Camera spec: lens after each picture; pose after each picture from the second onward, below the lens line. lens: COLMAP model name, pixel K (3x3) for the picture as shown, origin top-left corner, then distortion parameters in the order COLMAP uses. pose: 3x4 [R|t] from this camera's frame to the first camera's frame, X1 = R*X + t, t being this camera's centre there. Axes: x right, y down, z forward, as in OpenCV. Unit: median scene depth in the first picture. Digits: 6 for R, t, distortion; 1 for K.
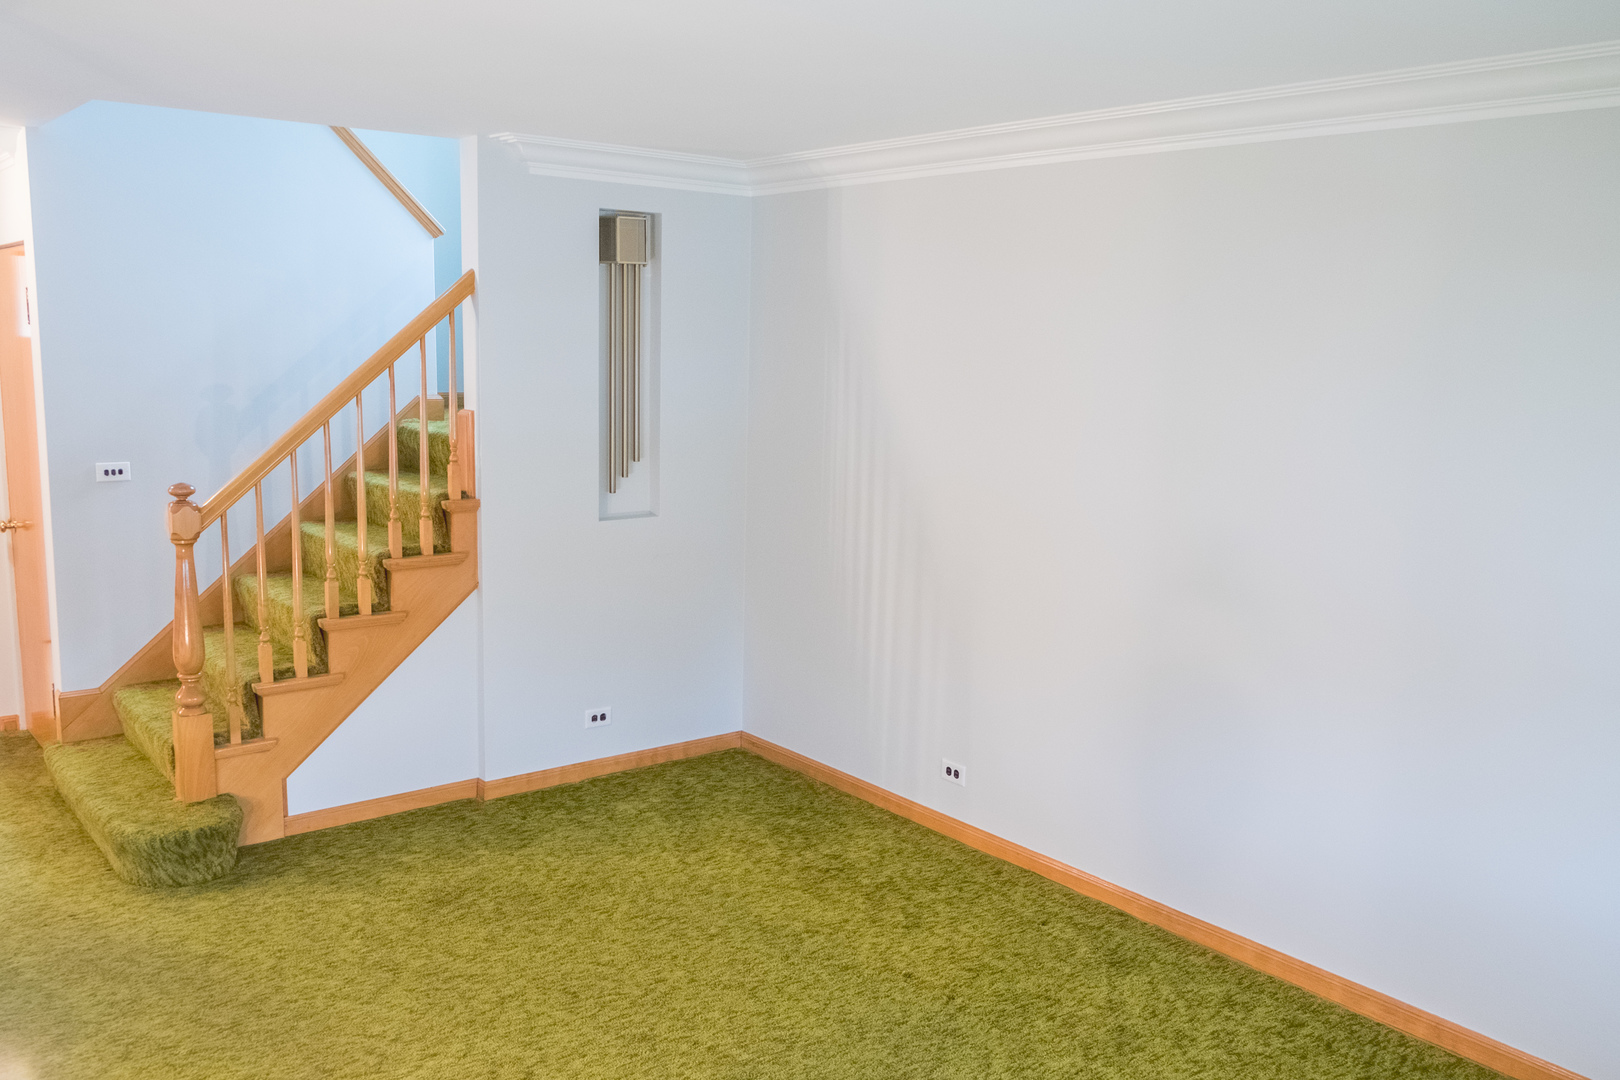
lens RADIAL K [[1298.3, 0, 807.9], [0, 1298.3, 539.8], [0, 0, 1]] dist [-0.074901, 0.025554]
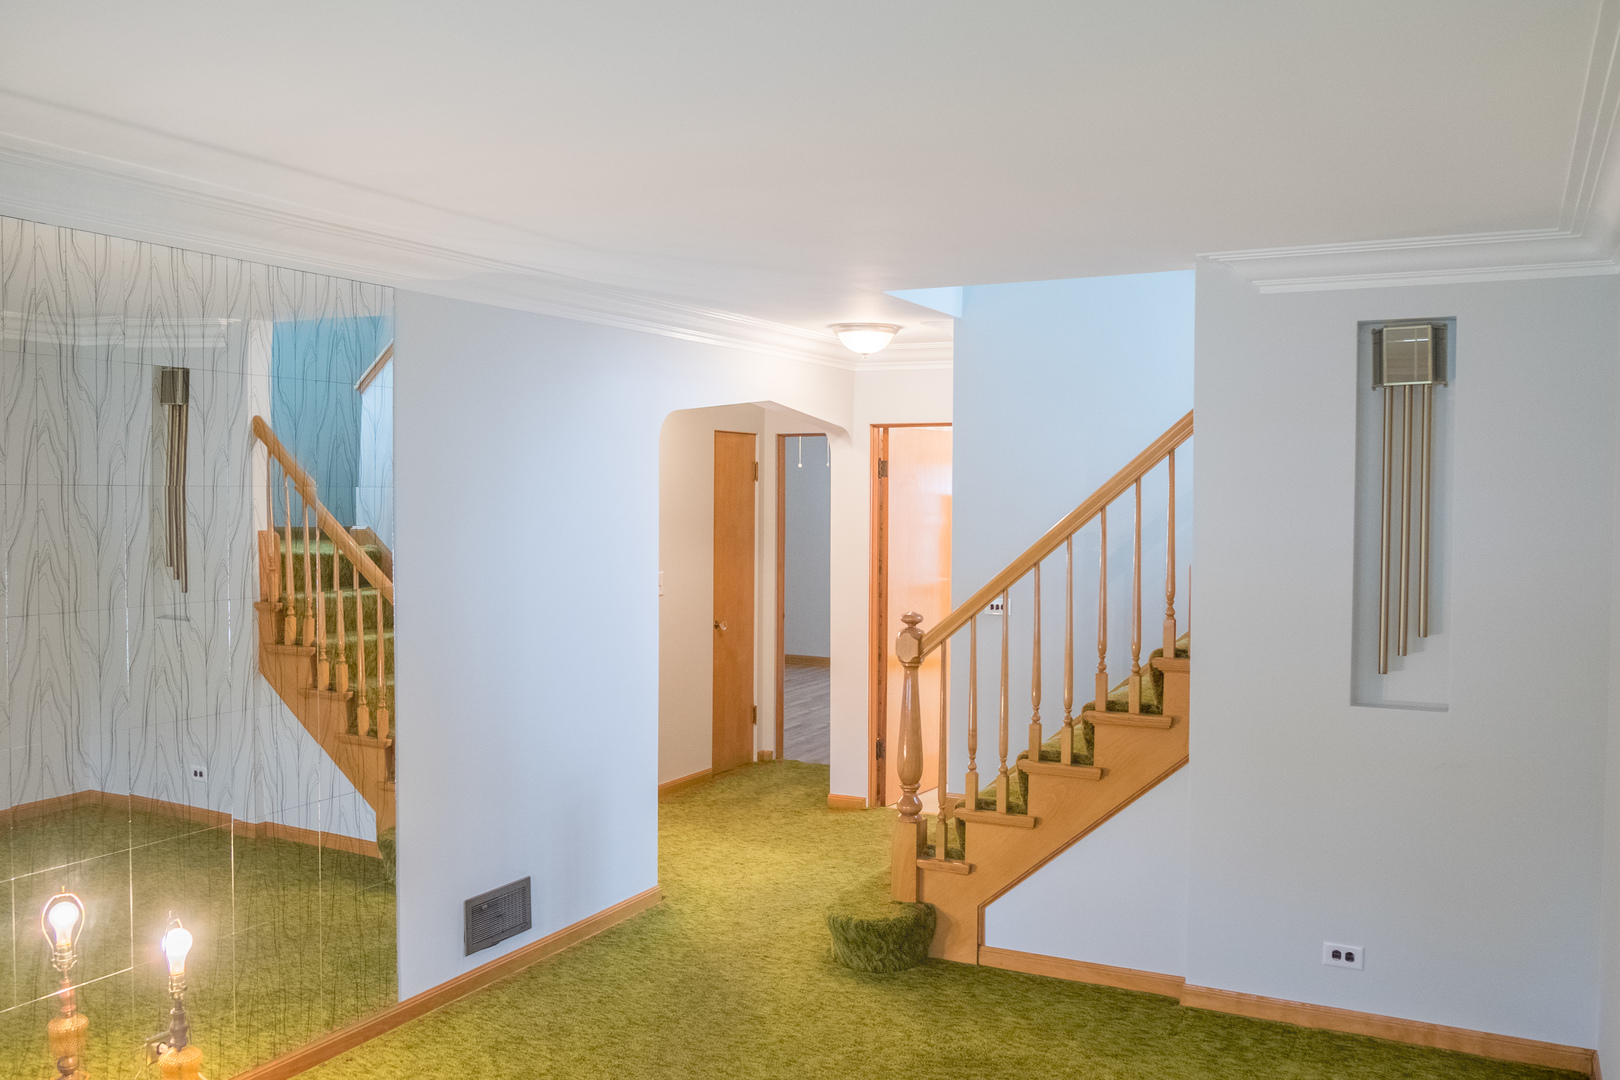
lens RADIAL K [[1298.3, 0, 809.4], [0, 1298.3, 535.5], [0, 0, 1]] dist [-0.074901, 0.025554]
pose [[0.411994, 0.010742, -0.911123, 0.453874], [-0.136831, 0.989321, -0.050208, -0.036336], [0.900854, 0.145355, 0.409064, 0.390977]]
